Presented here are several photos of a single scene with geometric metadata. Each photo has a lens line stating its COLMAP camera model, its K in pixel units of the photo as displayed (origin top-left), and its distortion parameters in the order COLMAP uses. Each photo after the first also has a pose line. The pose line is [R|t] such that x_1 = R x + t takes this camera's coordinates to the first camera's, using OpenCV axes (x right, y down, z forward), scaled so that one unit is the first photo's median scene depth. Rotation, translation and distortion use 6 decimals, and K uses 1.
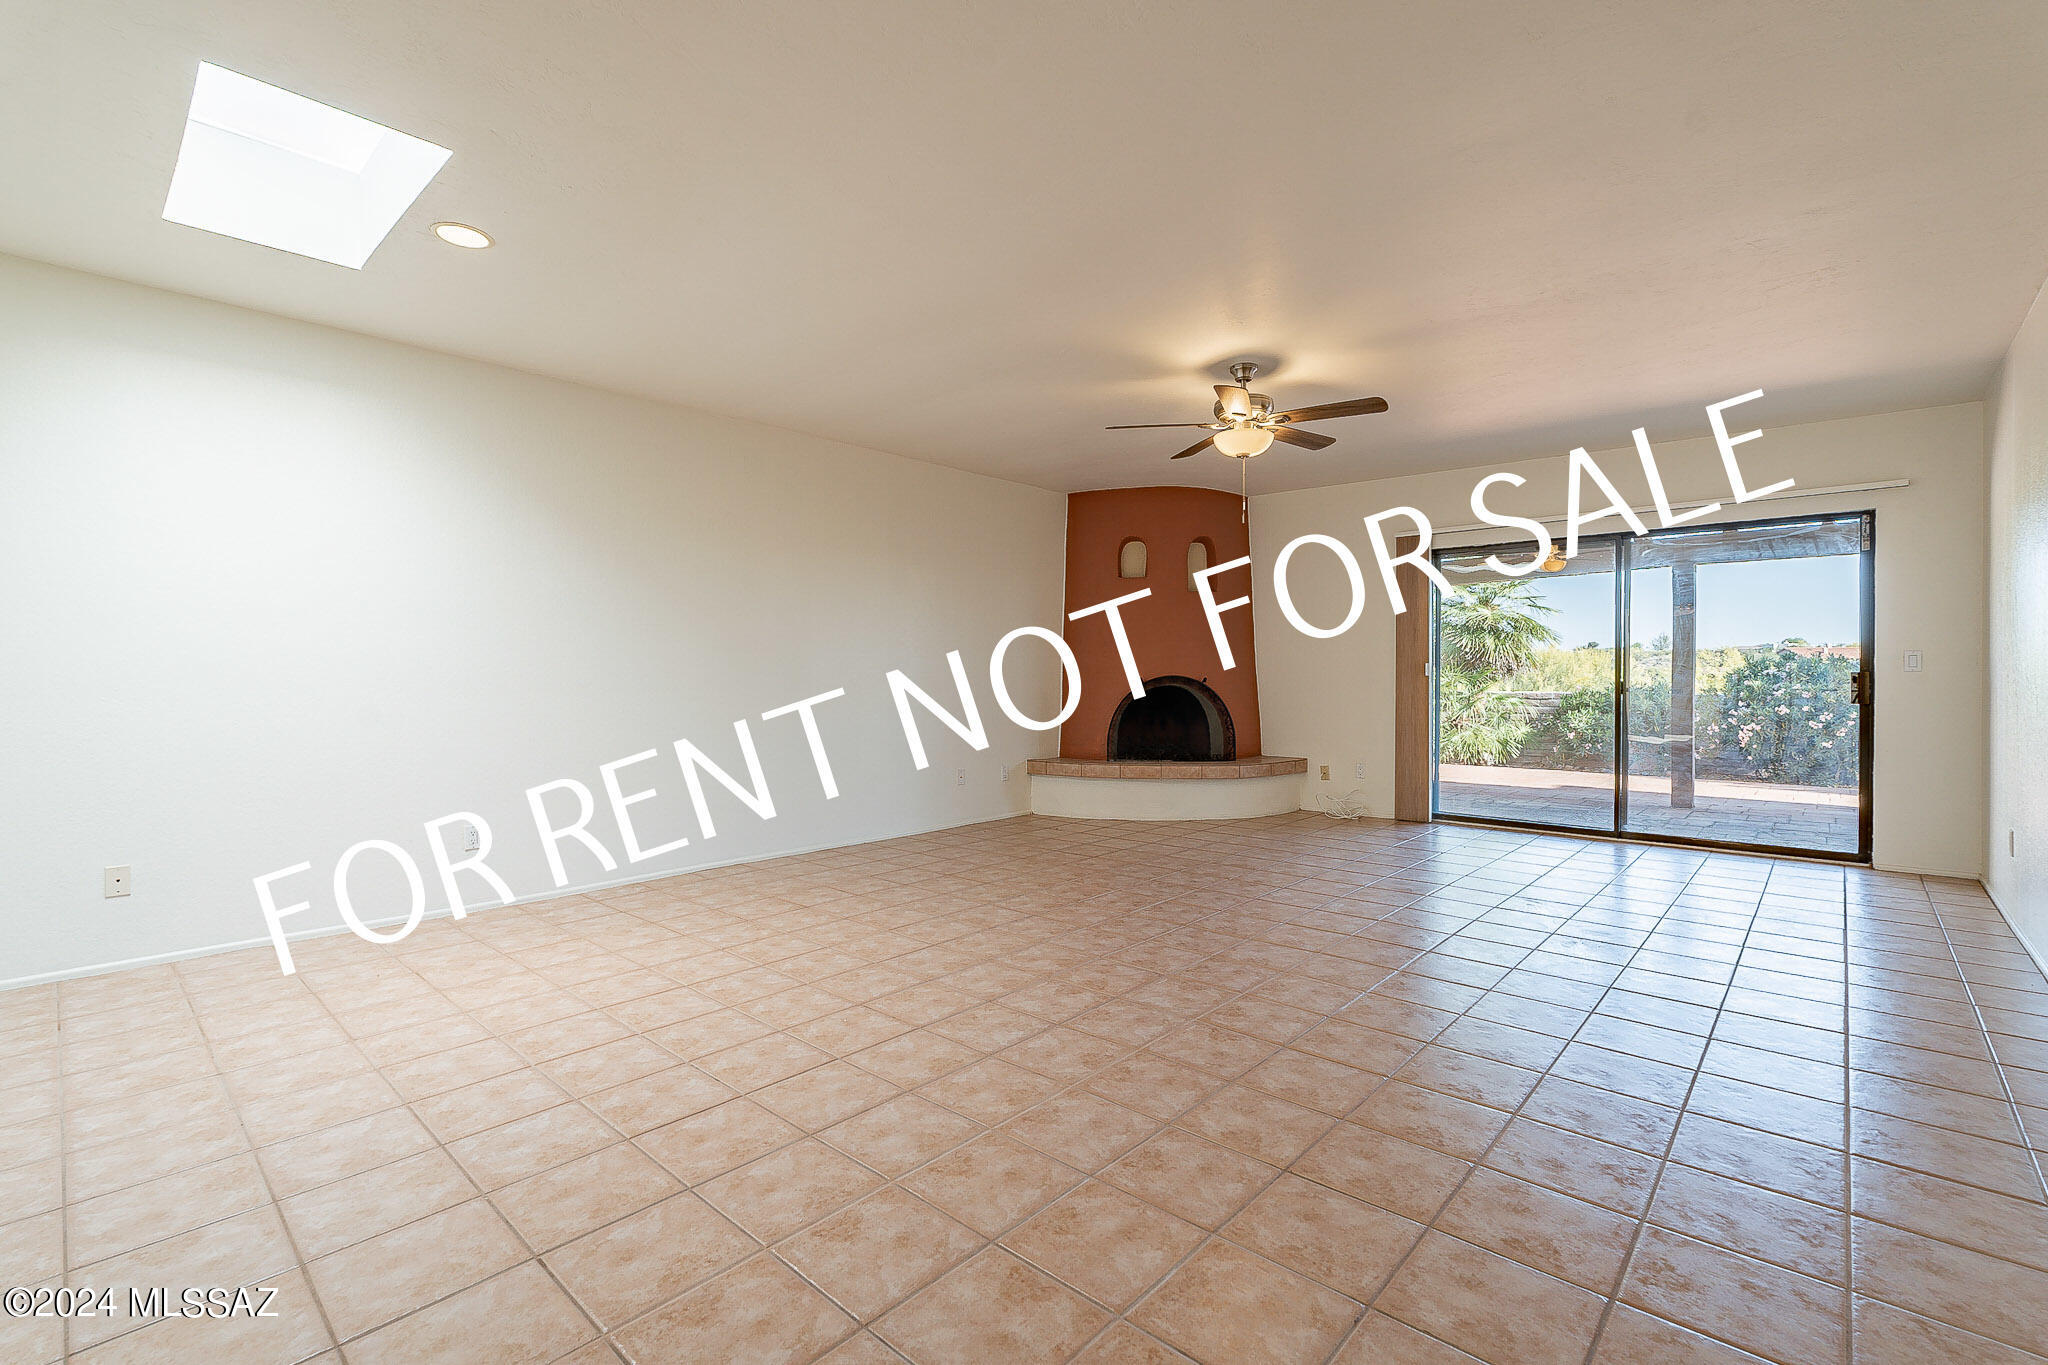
lens RADIAL K [[901.0, 0, 1021.6], [0, 901.0, 687.3], [0, 0, 1]] dist [-0.004615, 0.000023]
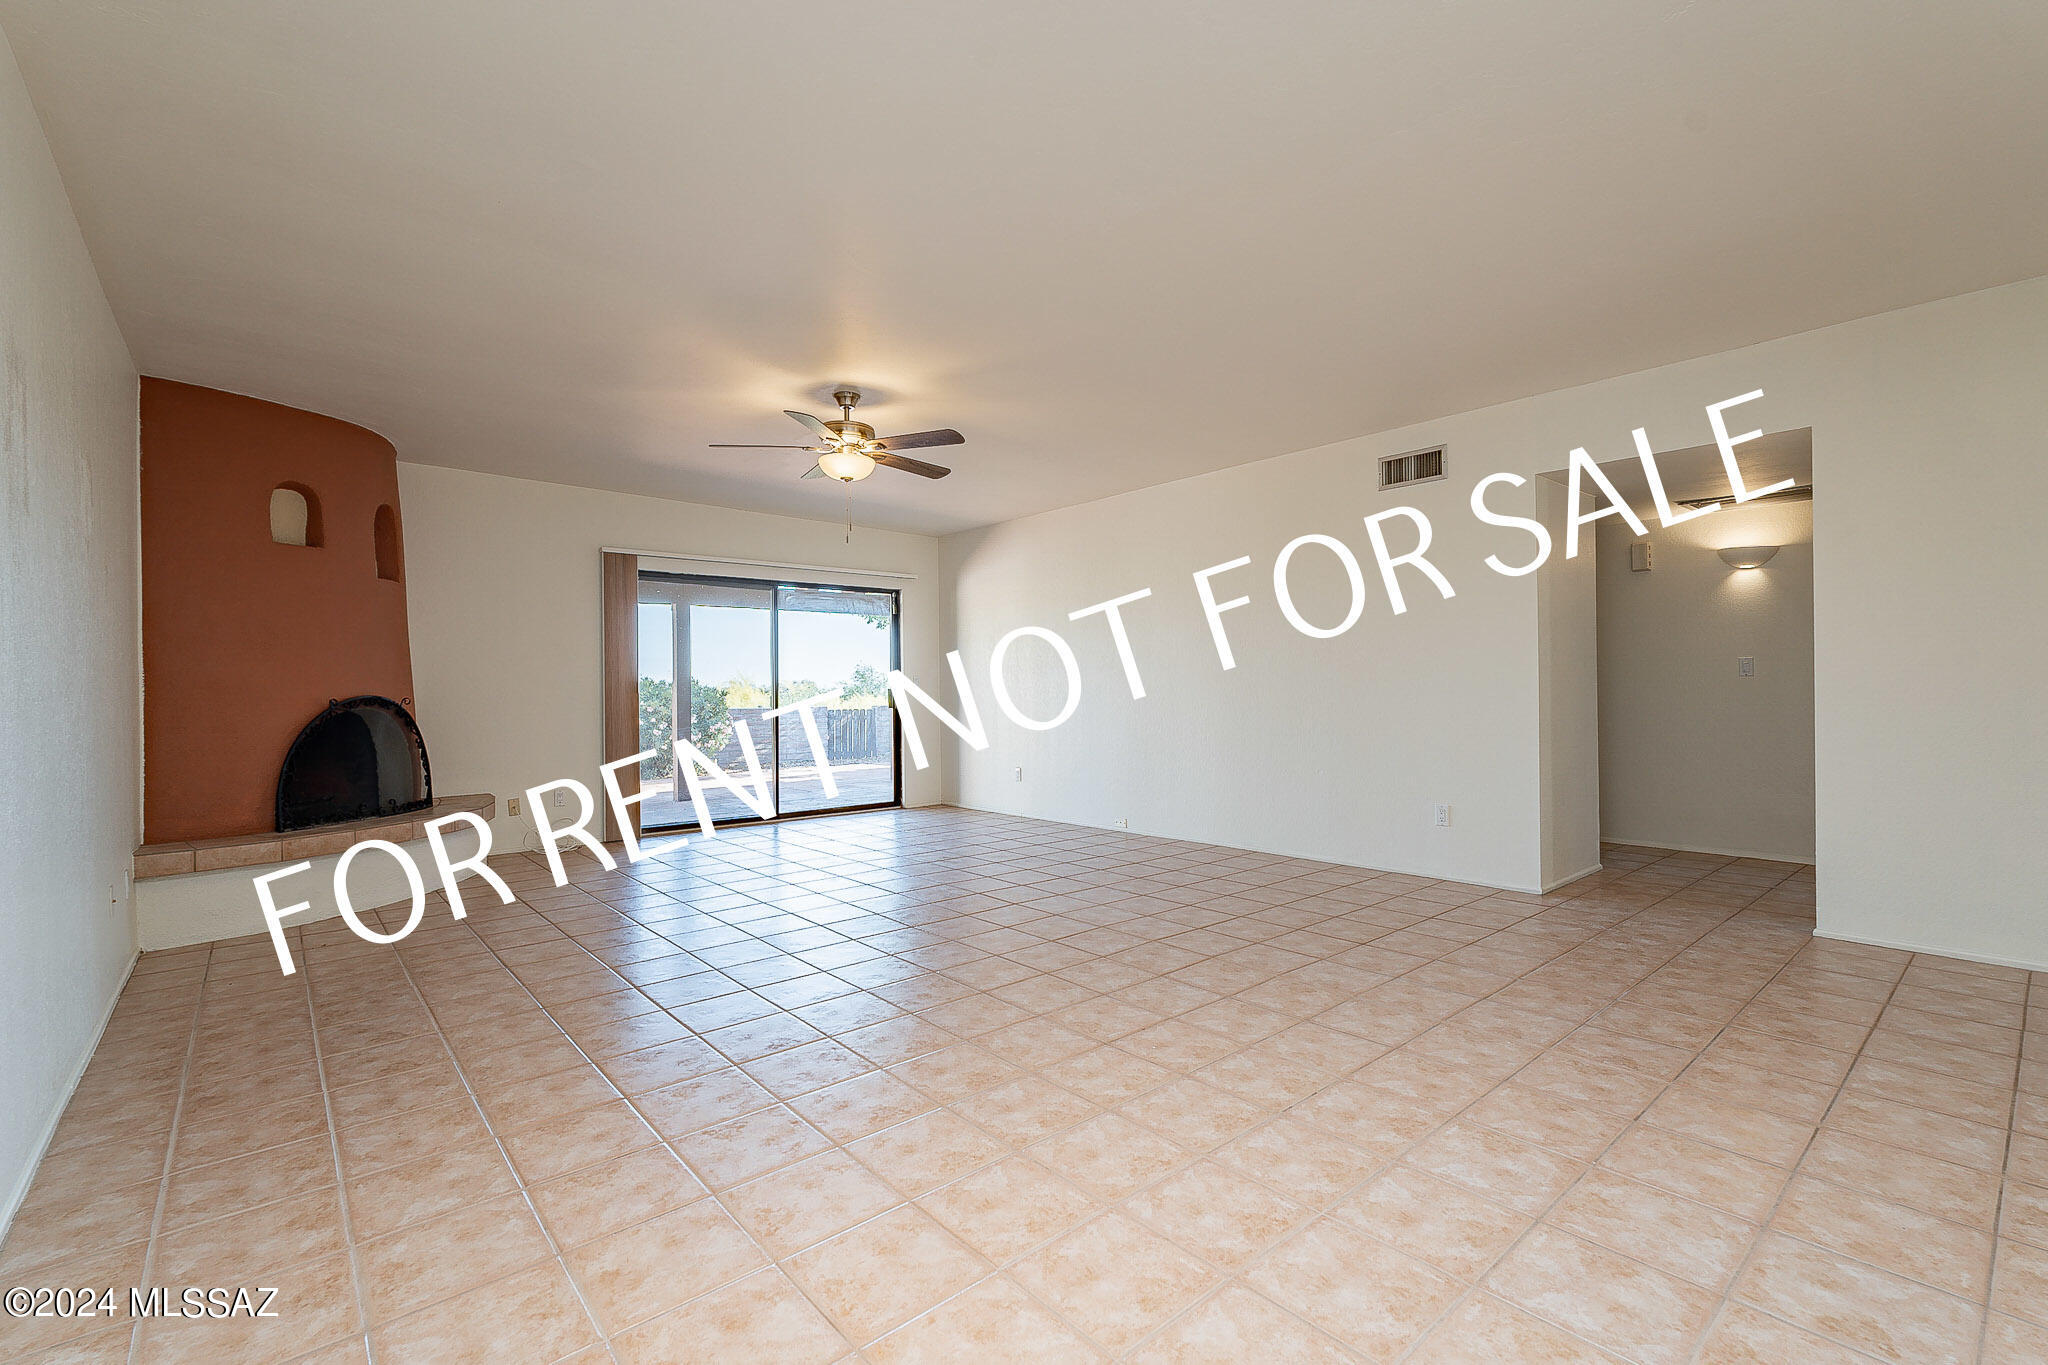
lens RADIAL K [[901.0, 0, 1021.6], [0, 901.0, 687.3], [0, 0, 1]] dist [-0.004615, 0.000023]
pose [[0.117002, 0.003482, 0.993126, -1.237152], [0.023667, 0.999700, -0.006293, -0.006371], [-0.992850, 0.024240, 0.116884, 1.092536]]
